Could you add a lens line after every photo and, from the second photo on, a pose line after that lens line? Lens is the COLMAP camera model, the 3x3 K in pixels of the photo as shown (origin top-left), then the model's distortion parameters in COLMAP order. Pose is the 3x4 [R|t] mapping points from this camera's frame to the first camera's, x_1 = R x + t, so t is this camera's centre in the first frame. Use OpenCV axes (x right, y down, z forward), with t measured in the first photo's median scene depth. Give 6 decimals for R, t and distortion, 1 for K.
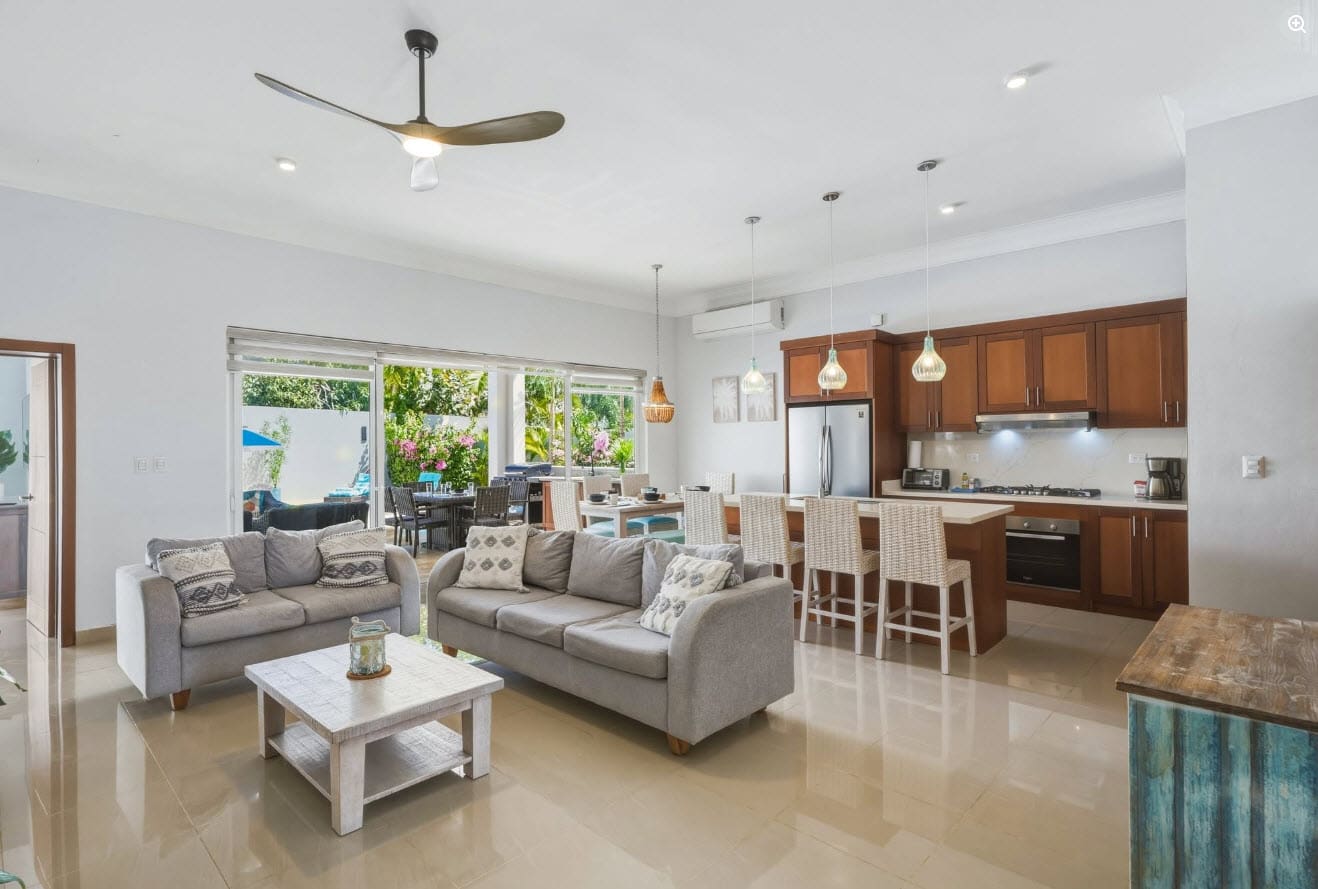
lens RADIAL K [[655.2, 0, 626.7], [0, 655.2, 440.3], [0, 0, 1]] dist [0.002254, 0.000898]
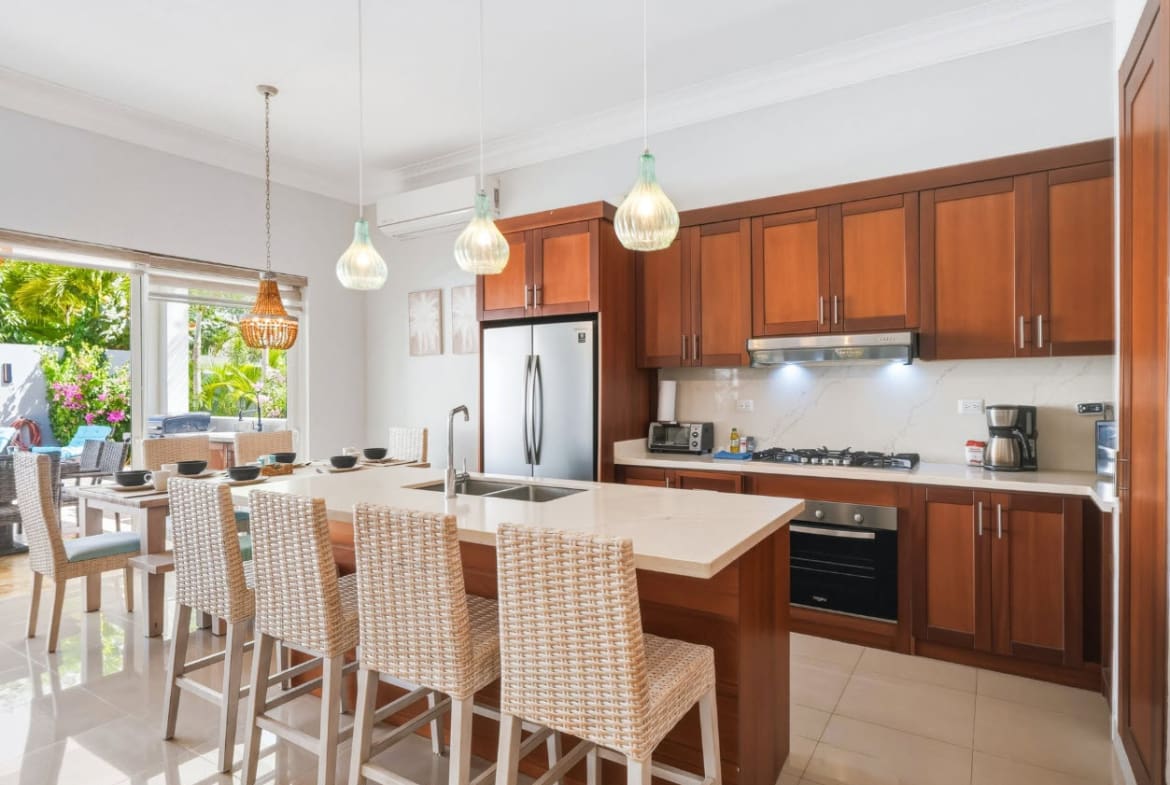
lens RADIAL K [[634.8, 0, 587.4], [0, 634.8, 391.9], [0, 0, 1]] dist [-0.000478, 0.000026]
pose [[0.976813, 0.003953, 0.214058, 0.239417], [-0.005010, 0.999978, 0.004393, 0.010636], [-0.214035, -0.005363, 0.976811, 0.414173]]
